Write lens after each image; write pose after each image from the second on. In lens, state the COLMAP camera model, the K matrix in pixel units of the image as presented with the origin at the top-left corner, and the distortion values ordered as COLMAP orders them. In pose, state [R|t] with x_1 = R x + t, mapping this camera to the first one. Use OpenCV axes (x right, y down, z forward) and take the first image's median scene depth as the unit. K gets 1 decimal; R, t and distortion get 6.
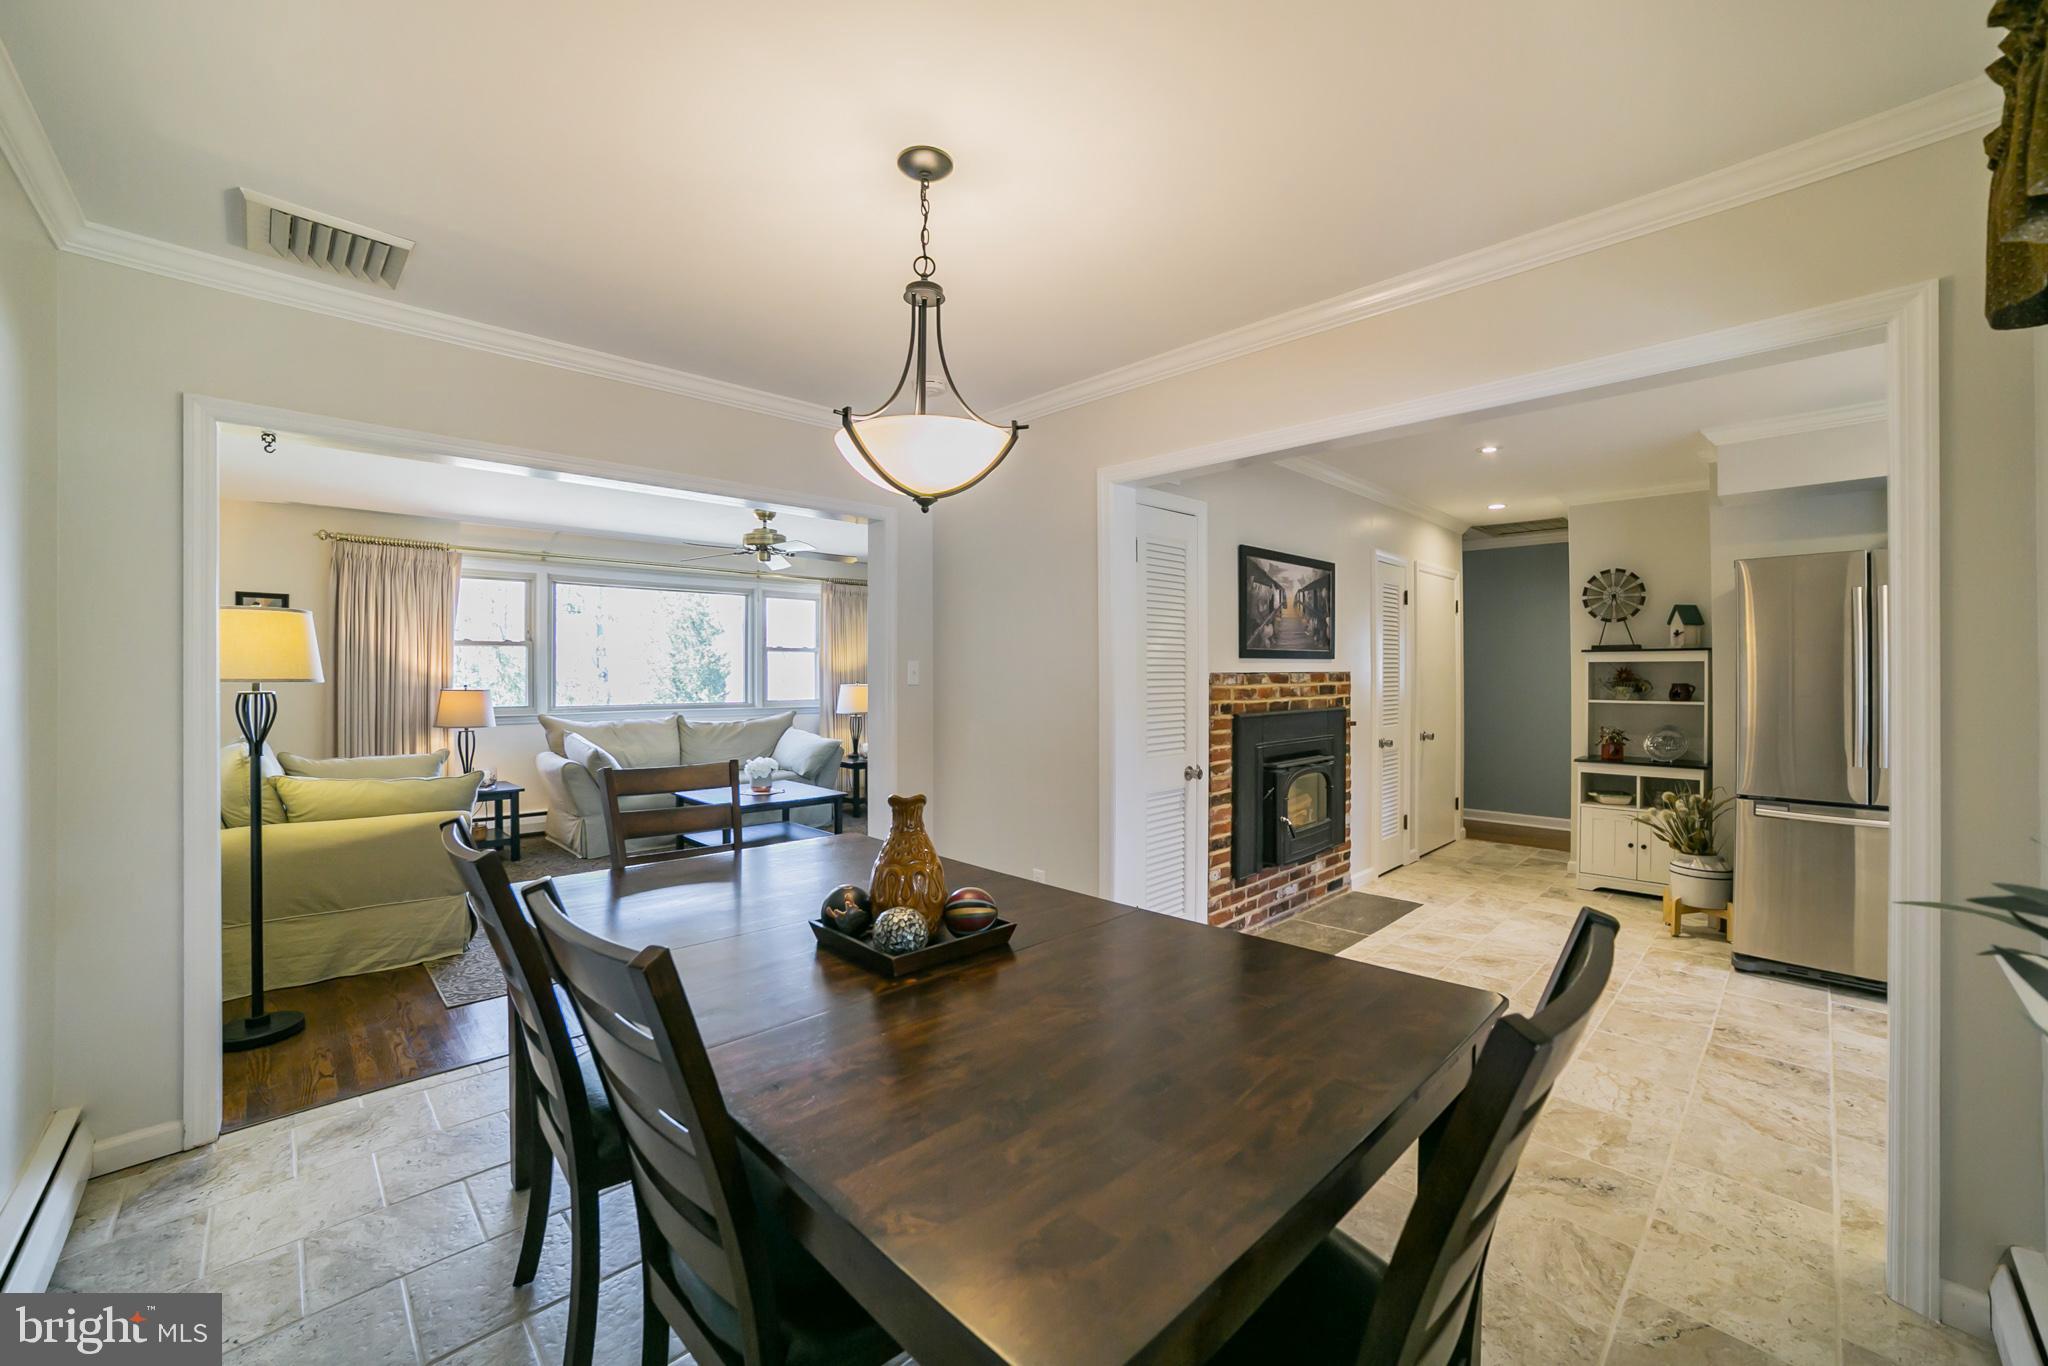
lens RADIAL K [[840.8, 0, 1017.6], [0, 840.8, 675.3], [0, 0, 1]] dist [-0.115525, 0.046879]
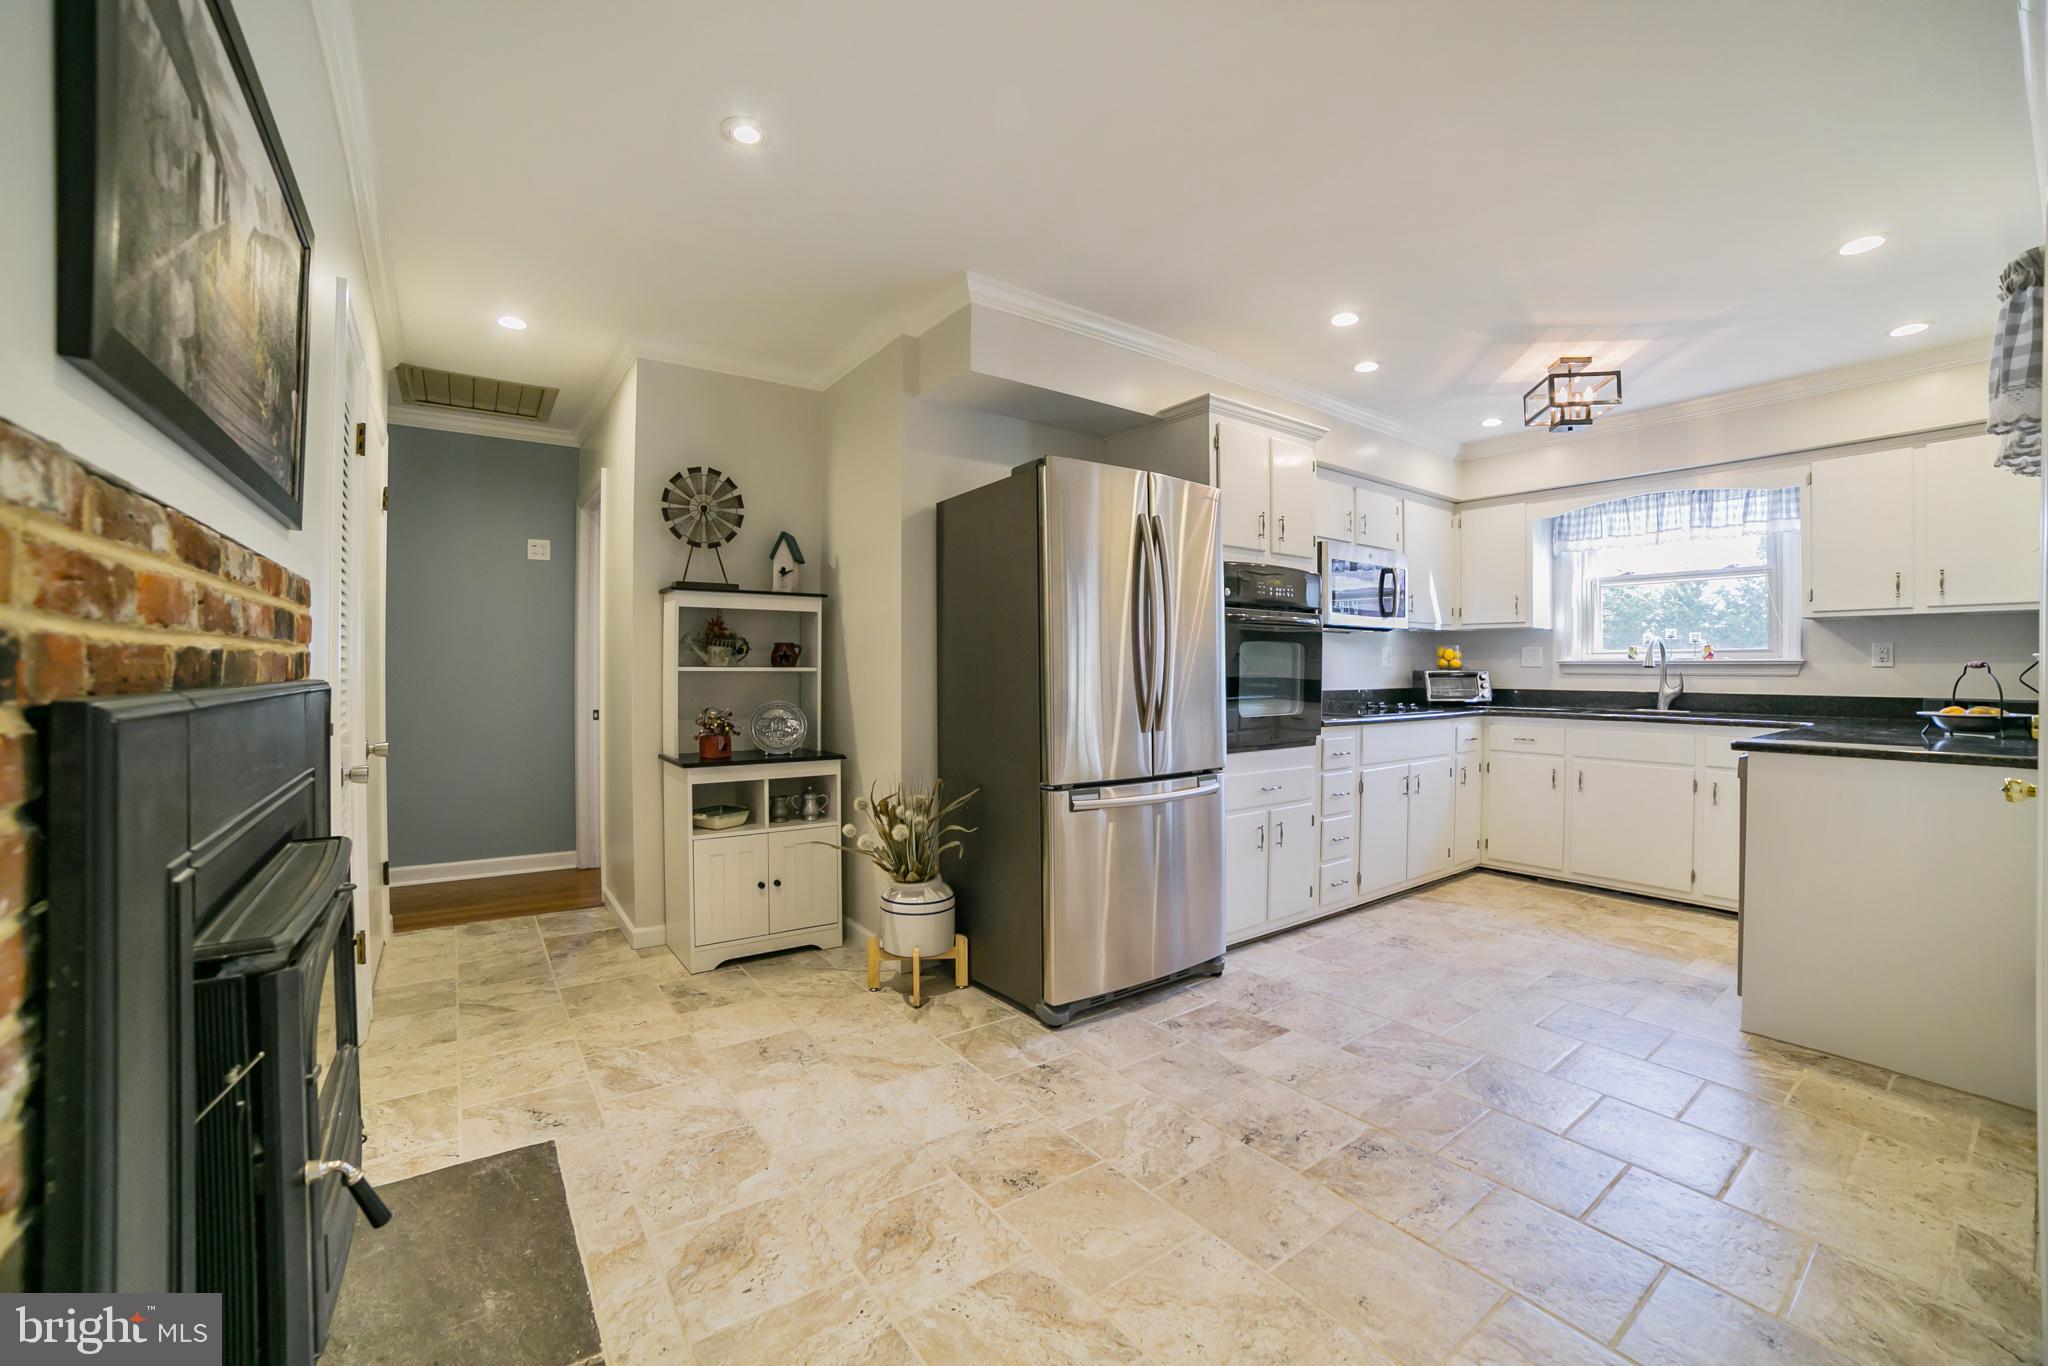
lens RADIAL K [[840.8, 0, 1017.6], [0, 840.8, 675.3], [0, 0, 1]] dist [-0.115525, 0.046879]
pose [[0.149102, -0.008476, 0.988785, 0.141288], [0.002709, 0.999963, 0.008163, 0.038971], [-0.988818, 0.001461, 0.149120, 0.777925]]
